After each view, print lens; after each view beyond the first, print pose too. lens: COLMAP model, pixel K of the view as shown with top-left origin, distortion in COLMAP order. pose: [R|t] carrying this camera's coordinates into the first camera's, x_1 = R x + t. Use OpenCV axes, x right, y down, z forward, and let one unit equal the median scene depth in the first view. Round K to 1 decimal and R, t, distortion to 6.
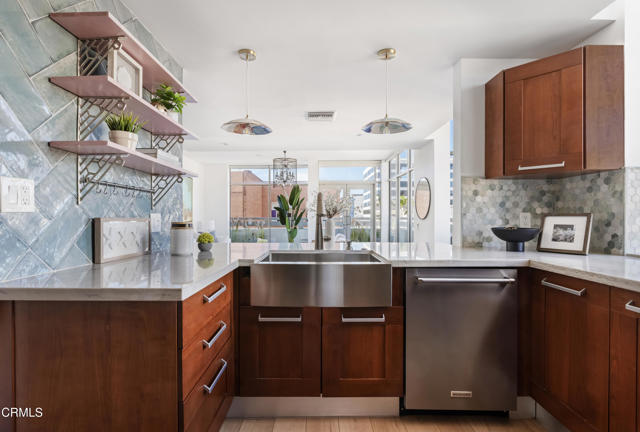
lens RADIAL K [[304.8, 0, 315.5], [0, 304.8, 217.4], [0, 0, 1]] dist [-0.002261, -0.000165]
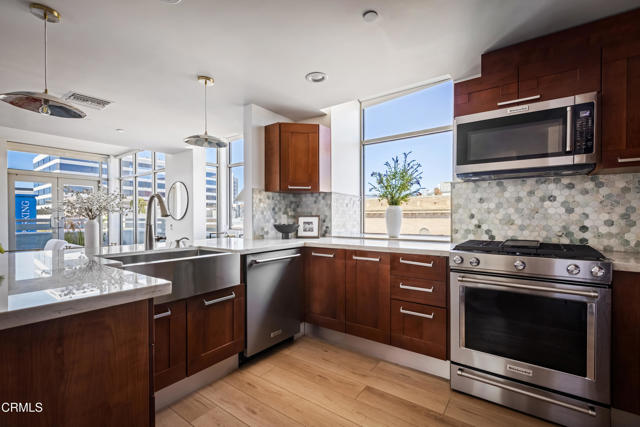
lens RADIAL K [[288.3, 0, 320.3], [0, 288.3, 217.9], [0, 0, 1]] dist [-0.001332, -0.000318]
pose [[0.582944, -0.001776, 0.812511, -0.425903], [0.003673, 0.999993, -0.000449, 0.002101], [-0.812504, 0.003246, 0.582946, -0.017594]]
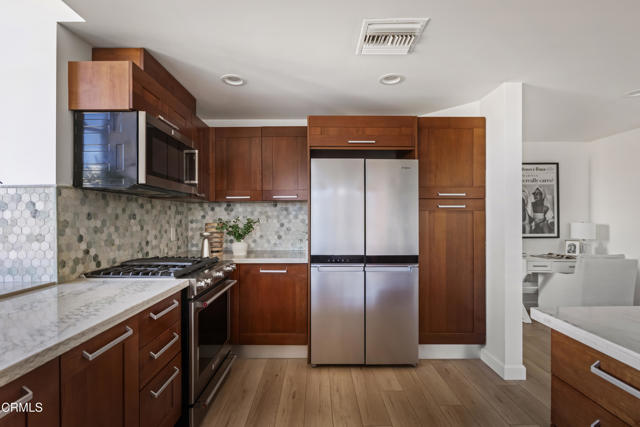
lens RADIAL K [[288.3, 0, 319.9], [0, 288.3, 214.0], [0, 0, 1]] dist [-0.001332, -0.000318]
pose [[-0.999941, 0.004907, -0.009727, 0.181922], [0.004987, 0.999954, -0.008221, -0.059329], [0.009686, -0.008269, -0.999919, 0.940741]]
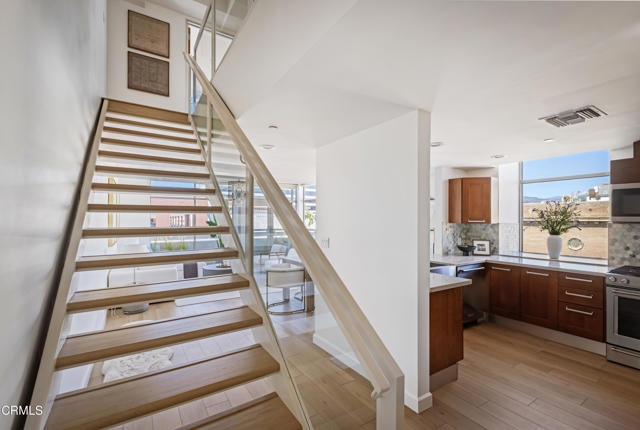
lens RADIAL K [[292.5, 0, 318.5], [0, 292.5, 217.1], [0, 0, 1]] dist [0.001536, -0.000833]
pose [[0.835665, 0.005634, 0.549210, -1.435259], [-0.001426, 0.999966, -0.008088, -0.156220], [-0.549237, 0.005976, 0.835645, -0.249310]]
